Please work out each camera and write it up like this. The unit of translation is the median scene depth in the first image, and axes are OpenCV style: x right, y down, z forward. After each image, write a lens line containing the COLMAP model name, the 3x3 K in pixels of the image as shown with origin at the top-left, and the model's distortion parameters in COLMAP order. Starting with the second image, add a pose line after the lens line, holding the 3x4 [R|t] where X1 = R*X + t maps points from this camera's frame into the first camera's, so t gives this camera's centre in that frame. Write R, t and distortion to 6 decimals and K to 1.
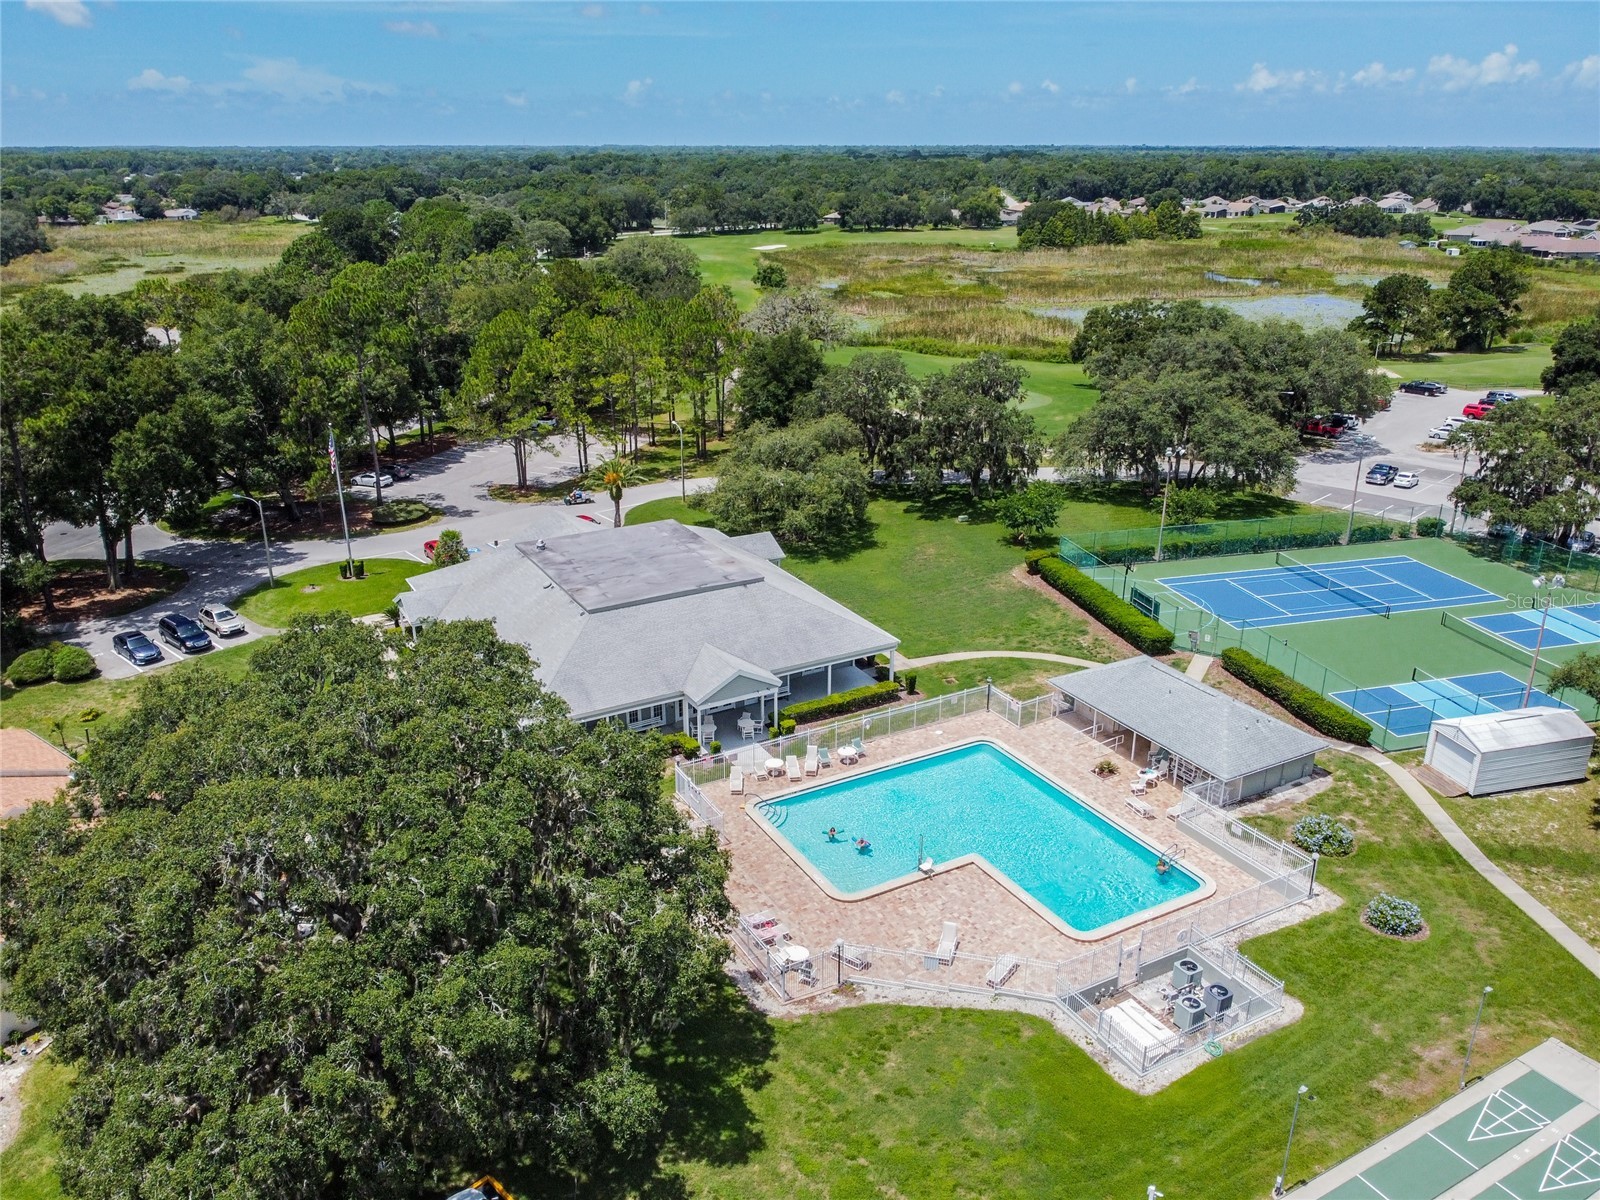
lens RADIAL K [[1201.1, 0, 791.4], [0, 1201.1, 595.5], [0, 0, 1]] dist [-0.010022, -0.006680]
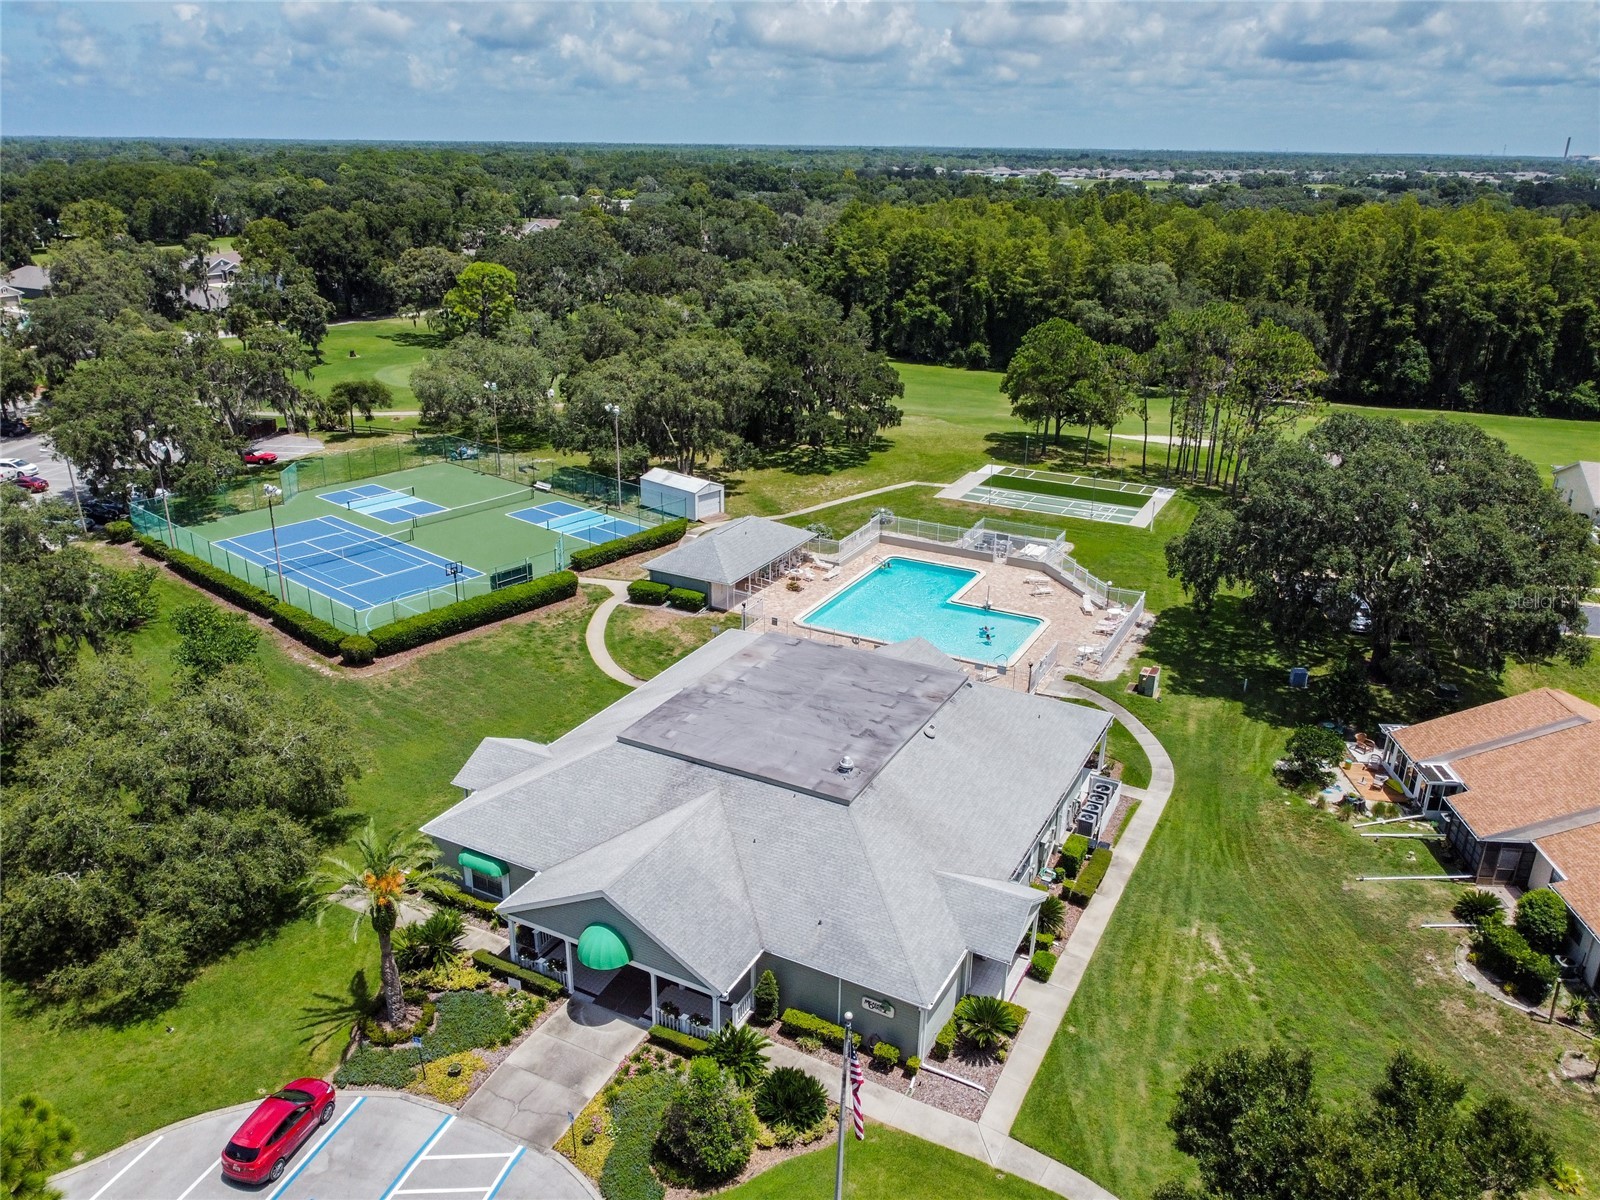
lens RADIAL K [[1201.1, 0, 791.4], [0, 1201.1, 595.5], [0, 0, 1]] dist [-0.010022, -0.006680]
pose [[-0.542684, -0.301824, 0.783834, -0.690029], [0.285956, 0.811068, 0.510292, -0.465263], [-0.789761, 0.501069, -0.353845, 1.249073]]
